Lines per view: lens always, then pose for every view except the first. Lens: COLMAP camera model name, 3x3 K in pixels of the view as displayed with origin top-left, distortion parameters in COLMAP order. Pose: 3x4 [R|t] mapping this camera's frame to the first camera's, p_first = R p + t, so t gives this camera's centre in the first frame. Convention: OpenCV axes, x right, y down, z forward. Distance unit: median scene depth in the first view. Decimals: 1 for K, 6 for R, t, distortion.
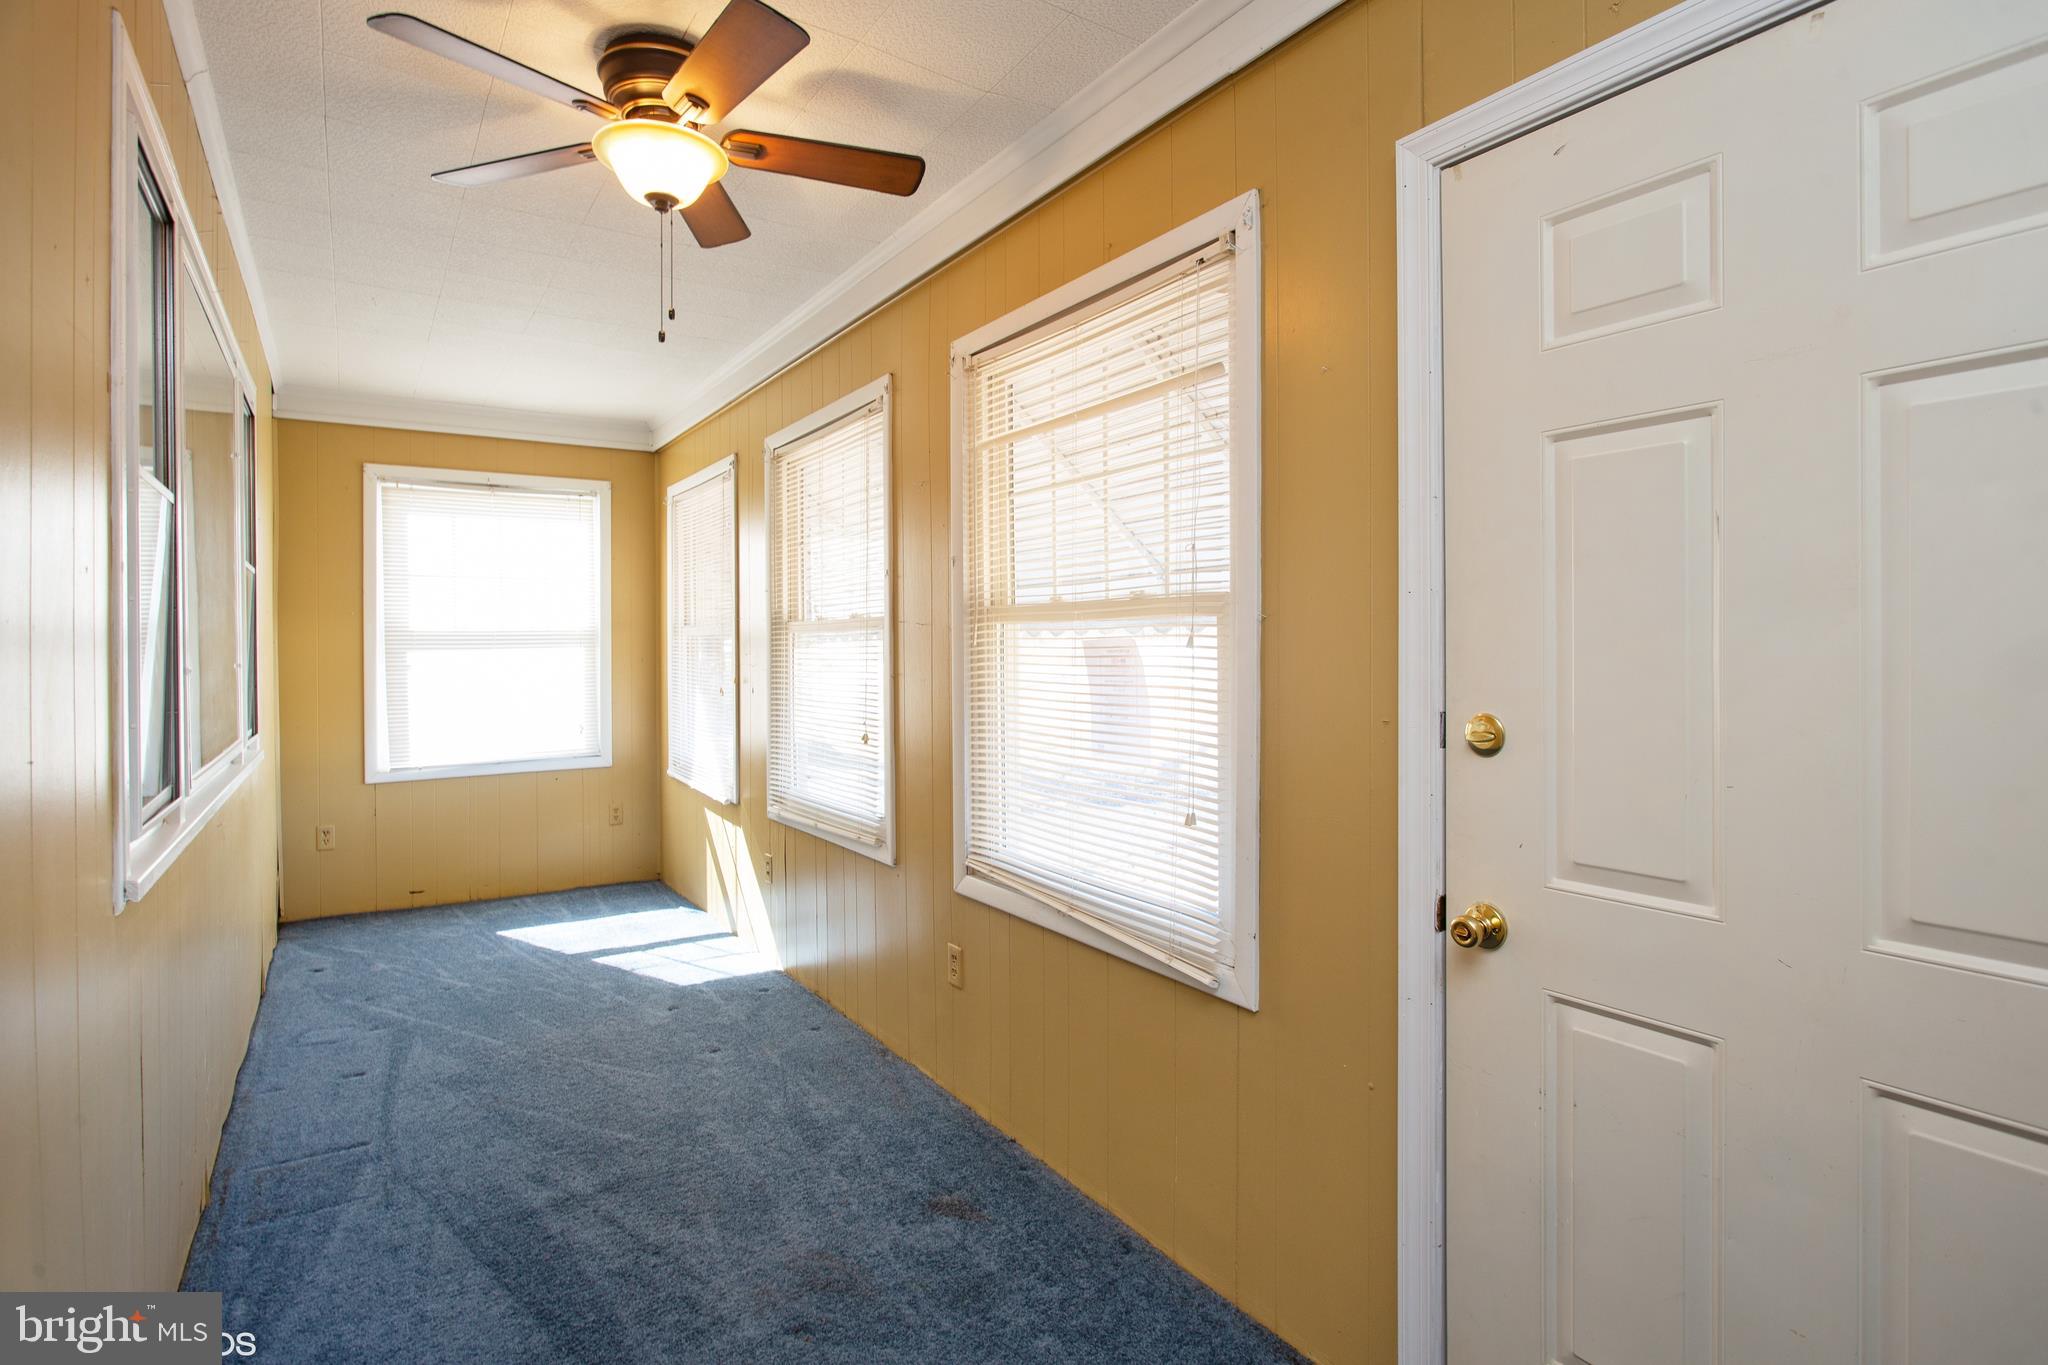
lens RADIAL K [[1020.1, 0, 1033.1], [0, 1020.1, 644.3], [0, 0, 1]] dist [-0.015492, 0.004114]
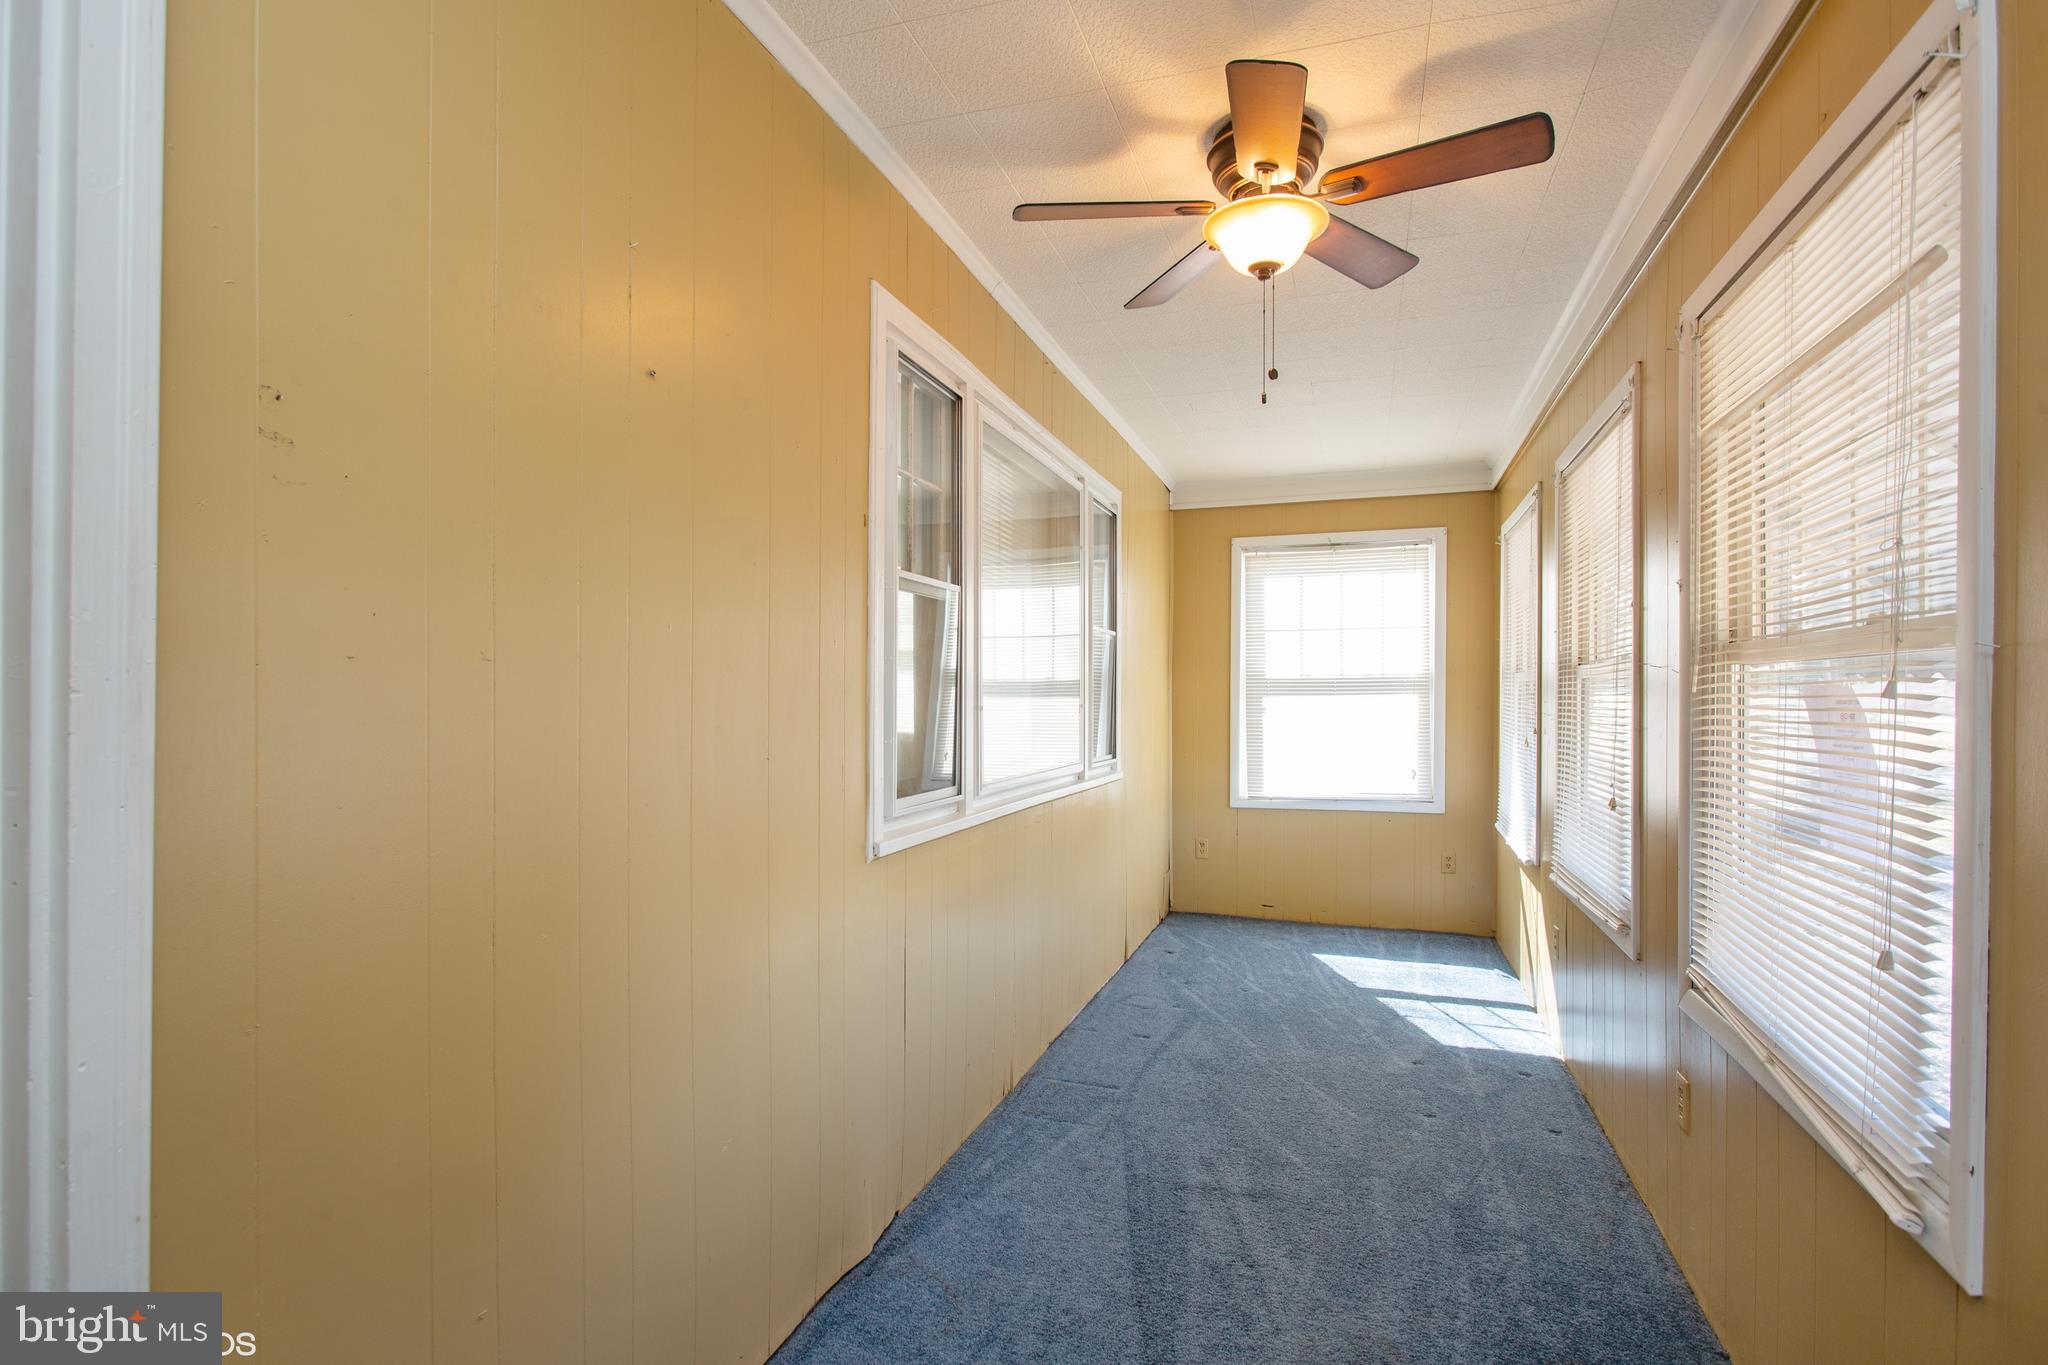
lens RADIAL K [[1029.5, 0, 1016.8], [0, 1029.5, 686.2], [0, 0, 1]] dist [-0.006757, 0.002805]
pose [[0.598860, -0.000688, -0.800854, 0.233954], [-0.003436, 0.999988, -0.003429, 0.000679], [0.800847, 0.004805, 0.598850, 0.110384]]
